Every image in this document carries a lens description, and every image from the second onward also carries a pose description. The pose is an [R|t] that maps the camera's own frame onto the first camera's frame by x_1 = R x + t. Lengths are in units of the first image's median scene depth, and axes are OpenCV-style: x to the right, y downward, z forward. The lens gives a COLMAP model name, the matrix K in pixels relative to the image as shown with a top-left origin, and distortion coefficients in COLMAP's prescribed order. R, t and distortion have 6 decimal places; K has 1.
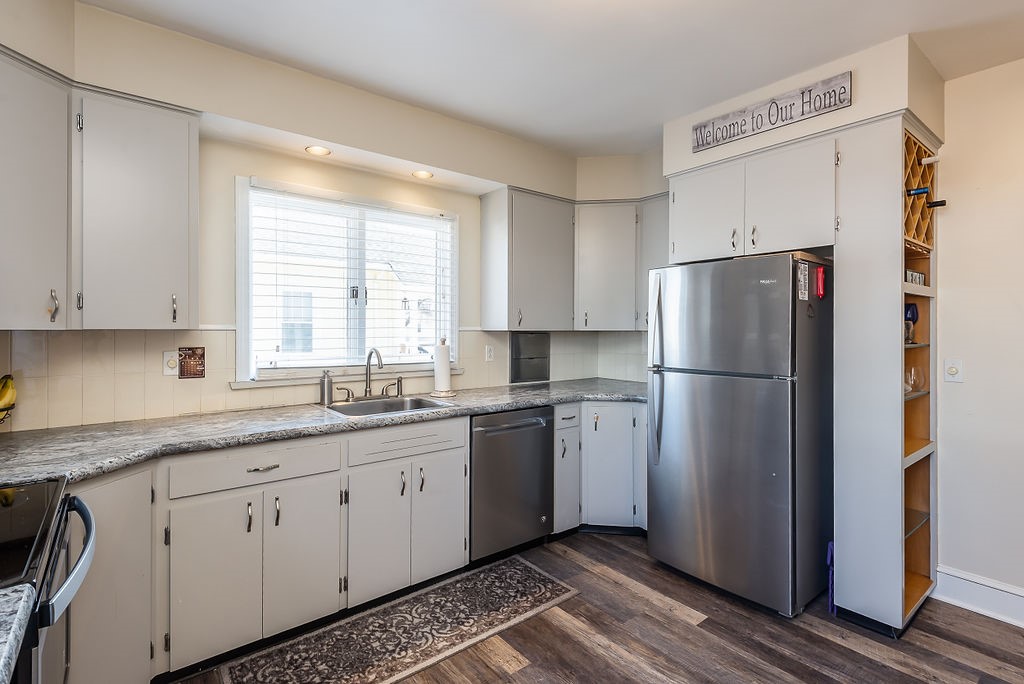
lens RADIAL K [[482.9, 0, 508.4], [0, 482.9, 327.4], [0, 0, 1]] dist [0.015854, -0.000241]
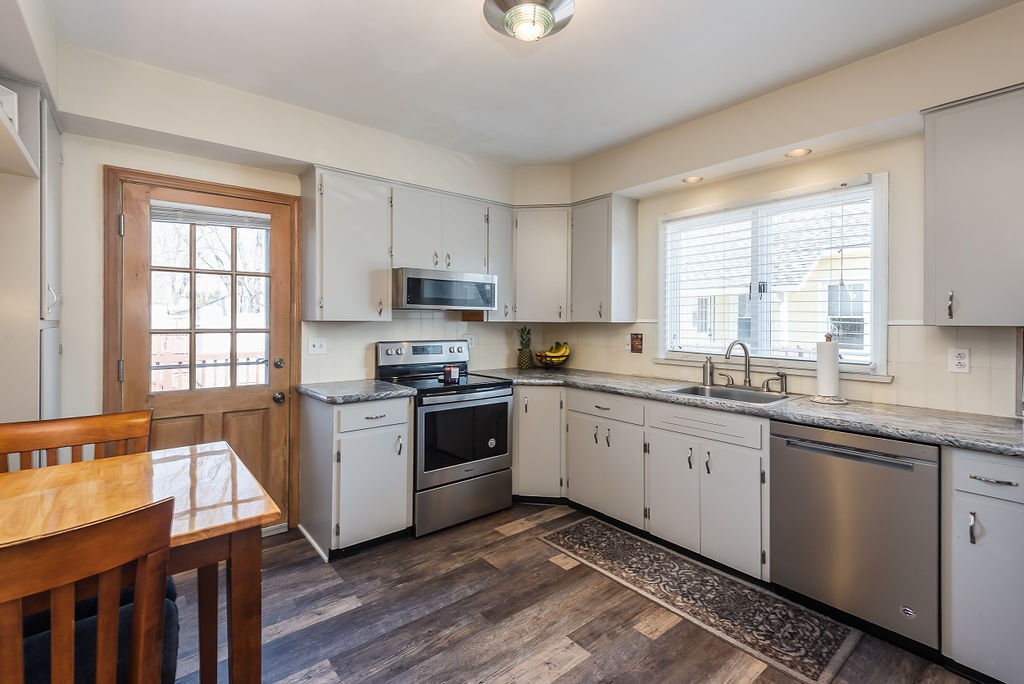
lens RADIAL K [[465.4, 0, 507.3], [0, 465.4, 320.5], [0, 0, 1]] dist [0.000707, -0.000162]
pose [[0.012004, -0.002476, -0.999925, 0.860242], [-0.001108, 0.999996, -0.002490, 0.002695], [0.999927, 0.001137, 0.012001, 0.551144]]
